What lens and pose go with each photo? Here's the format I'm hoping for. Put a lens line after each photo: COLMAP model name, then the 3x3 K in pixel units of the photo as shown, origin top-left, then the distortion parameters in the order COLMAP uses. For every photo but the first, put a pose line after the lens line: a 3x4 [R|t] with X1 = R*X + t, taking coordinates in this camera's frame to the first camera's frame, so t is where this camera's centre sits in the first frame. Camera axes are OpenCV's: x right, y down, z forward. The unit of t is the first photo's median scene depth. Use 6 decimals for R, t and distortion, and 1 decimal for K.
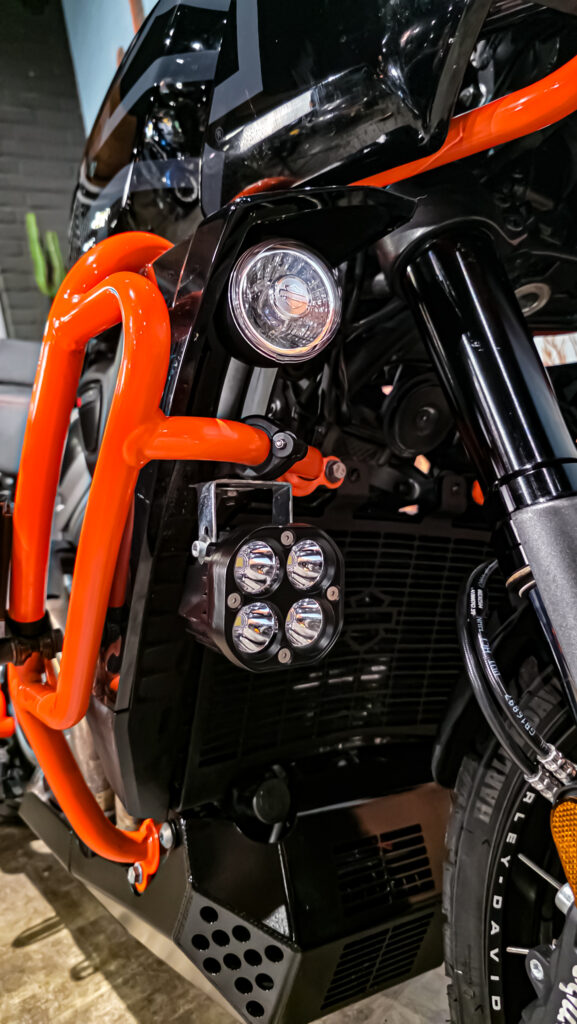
lens RADIAL K [[712.7, 0, 291.4], [0, 712.7, 513.7], [0, 0, 1]] dist [0.040673, -0.038991]
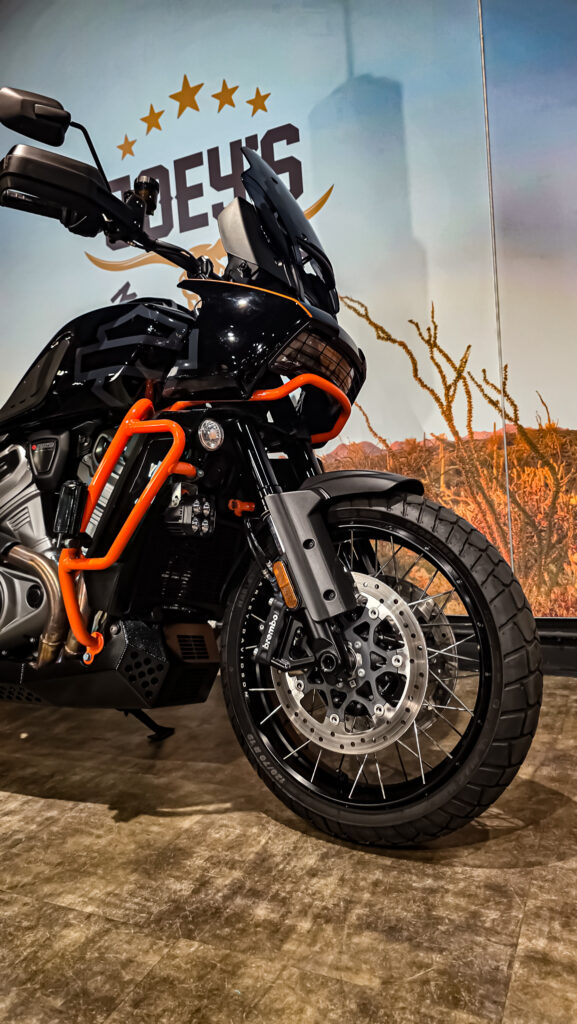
lens RADIAL K [[712.7, 0, 287.4], [0, 712.7, 512.2], [0, 0, 1]] dist [0.040673, -0.038991]
pose [[0.874999, 0.080431, 0.477396, -1.034594], [-0.024908, 0.992276, -0.121526, 0.400706], [-0.483483, 0.094444, 0.870244, -1.763968]]
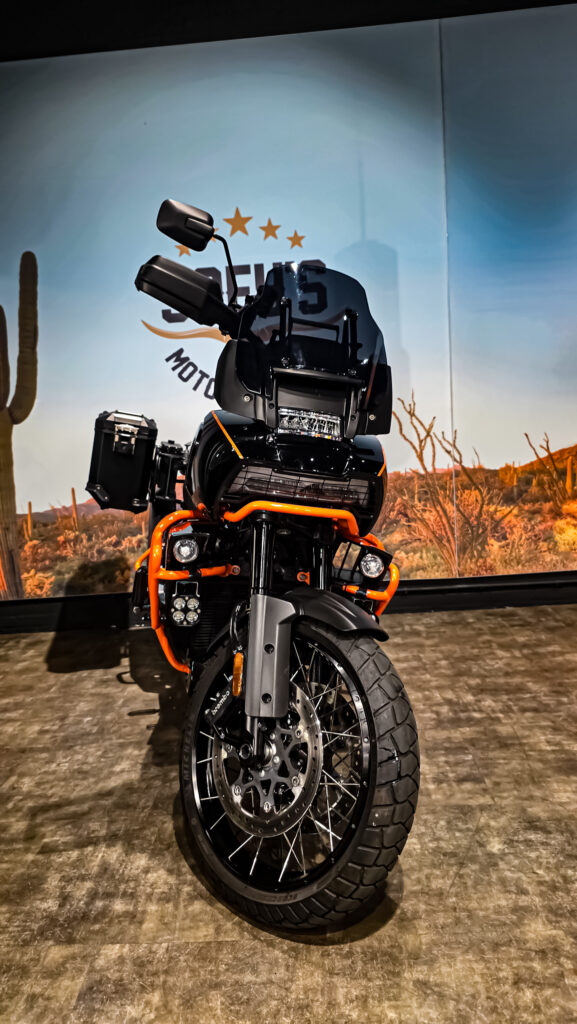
lens RADIAL K [[712.7, 0, 278.5], [0, 712.7, 513.3], [0, 0, 1]] dist [0.040673, -0.038991]
pose [[0.604147, 0.040499, 0.795843, -4.845487], [0.040081, 0.995899, -0.081106, 0.332579], [-0.795864, 0.080898, 0.600046, -1.607282]]
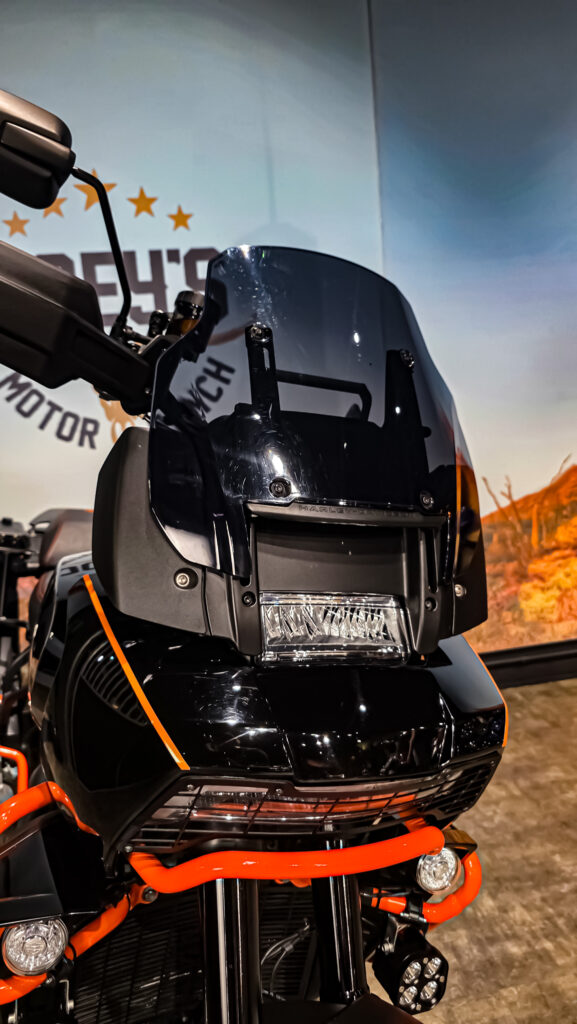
lens RADIAL K [[712.7, 0, 285.3], [0, 712.7, 510.3], [0, 0, 1]] dist [0.040673, -0.038991]
pose [[0.430629, 0.015791, 0.902391, -3.399806], [0.096113, 0.993359, -0.063249, -0.510264], [-0.897397, 0.113968, 0.426252, -0.265950]]
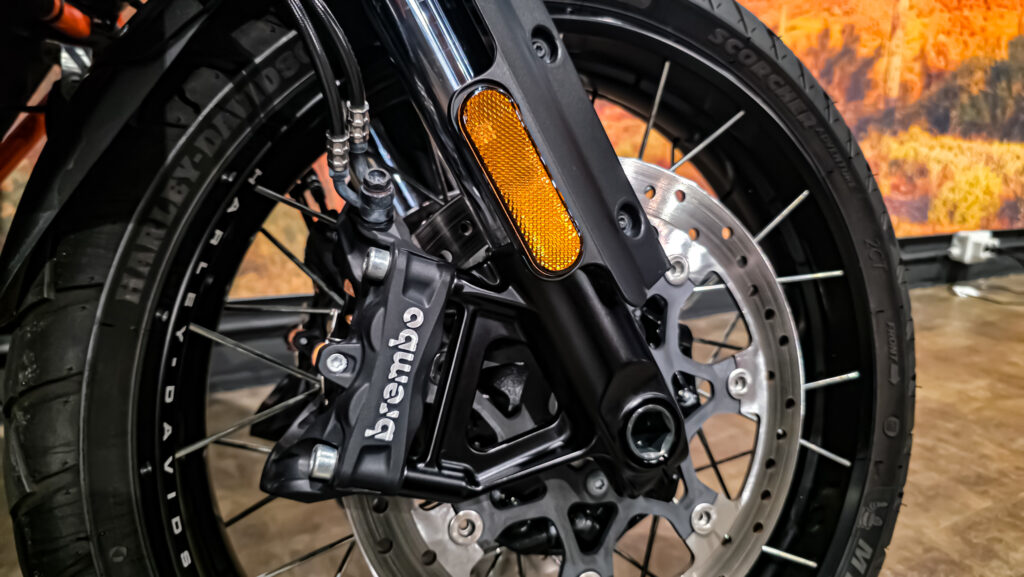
lens RADIAL K [[712.7, 0, 513.1], [0, 712.7, 293.1], [0, 0, 1]] dist [0.040673, -0.038991]
pose [[0.085667, -0.047850, 0.995174, -0.436799], [0.059363, 0.997317, 0.042843, 0.420719], [-0.994554, 0.055406, 0.088277, 0.562503]]
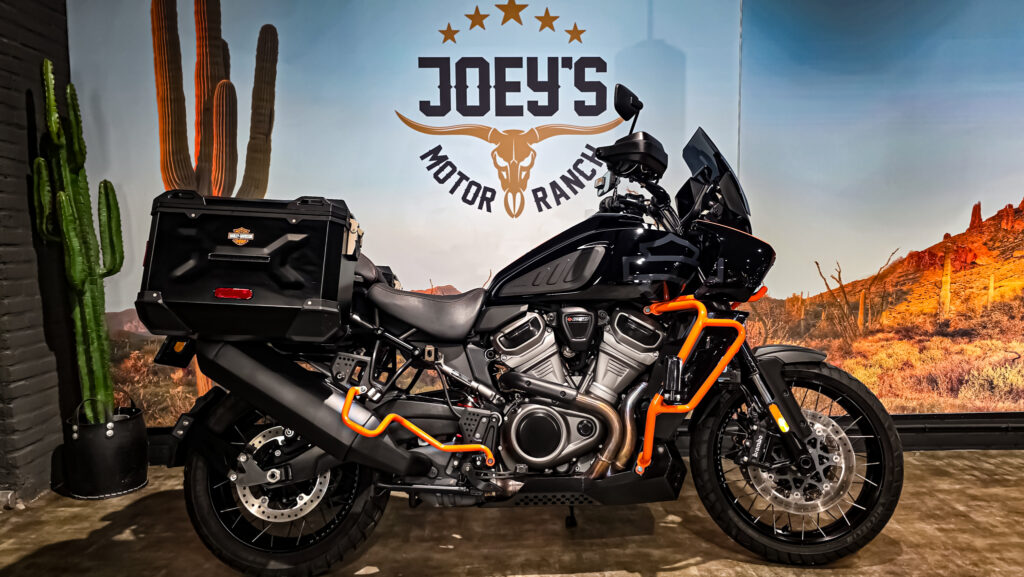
lens RADIAL K [[712.7, 0, 514.3], [0, 712.7, 287.4], [0, 0, 1]] dist [0.040673, -0.038991]
pose [[0.544993, 0.105083, 0.831829, -4.539672], [0.000159, 0.992102, -0.125434, 0.091309], [-0.838441, 0.068493, 0.540672, -0.504936]]
